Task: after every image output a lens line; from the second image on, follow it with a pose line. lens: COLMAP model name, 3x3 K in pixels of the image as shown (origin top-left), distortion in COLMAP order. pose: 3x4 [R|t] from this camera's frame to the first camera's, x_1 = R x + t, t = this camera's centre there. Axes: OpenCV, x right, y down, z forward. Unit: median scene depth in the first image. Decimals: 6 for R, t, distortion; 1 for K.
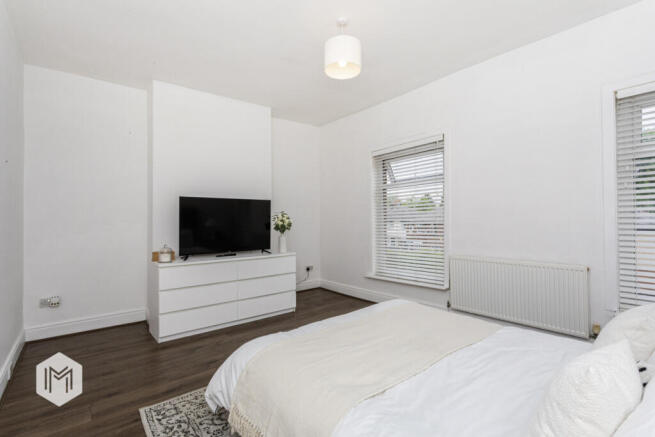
lens RADIAL K [[311.5, 0, 327.5], [0, 311.5, 218.5], [0, 0, 1]] dist [-0.002785, -0.000307]
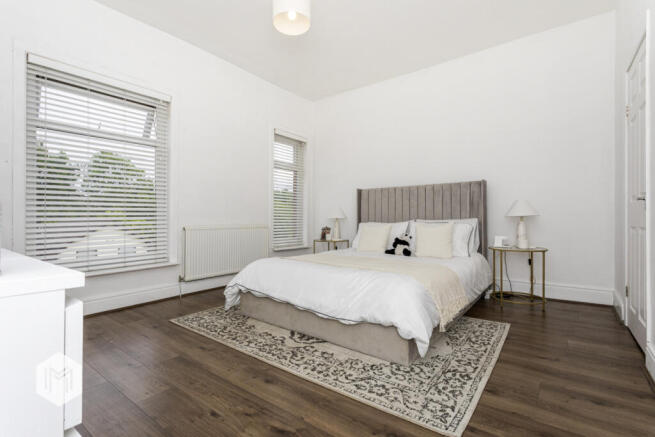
lens RADIAL K [[311.5, 0, 327.5], [0, 311.5, 218.5], [0, 0, 1]] dist [-0.002785, -0.000307]
pose [[-0.240388, 0.013878, 0.970578, -1.156014], [0.003272, 0.999904, -0.013486, 0.182301], [-0.970671, -0.000066, -0.240410, 1.409404]]
